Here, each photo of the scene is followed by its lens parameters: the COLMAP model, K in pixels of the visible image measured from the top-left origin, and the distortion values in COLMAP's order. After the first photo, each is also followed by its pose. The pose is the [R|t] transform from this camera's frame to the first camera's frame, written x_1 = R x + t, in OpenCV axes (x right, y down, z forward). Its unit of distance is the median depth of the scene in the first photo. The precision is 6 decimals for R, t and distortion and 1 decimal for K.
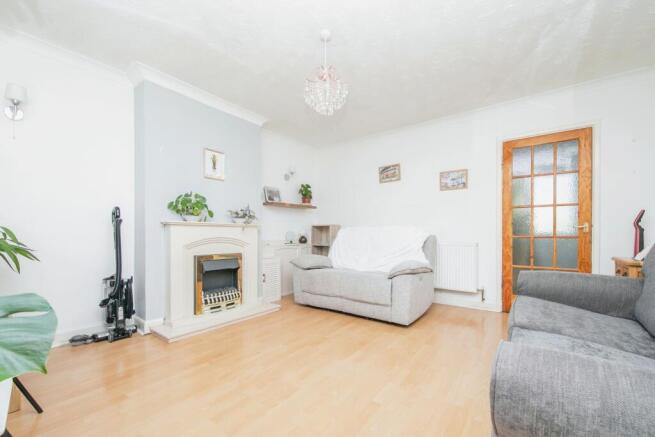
lens RADIAL K [[258.8, 0, 328.9], [0, 258.8, 230.2], [0, 0, 1]] dist [-0.000288, -0.000024]
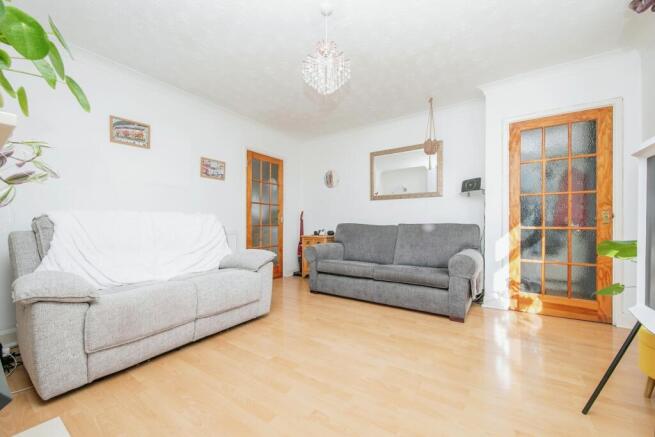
lens RADIAL K [[263.1, 0, 327.5], [0, 263.1, 218.5], [0, 0, 1]] dist [0.000811, 0.000040]
pose [[-0.065541, 0.015707, 0.997726, -0.637468], [-0.019322, 0.999669, -0.017007, 0.007800], [-0.997663, -0.020393, -0.065216, 0.704267]]
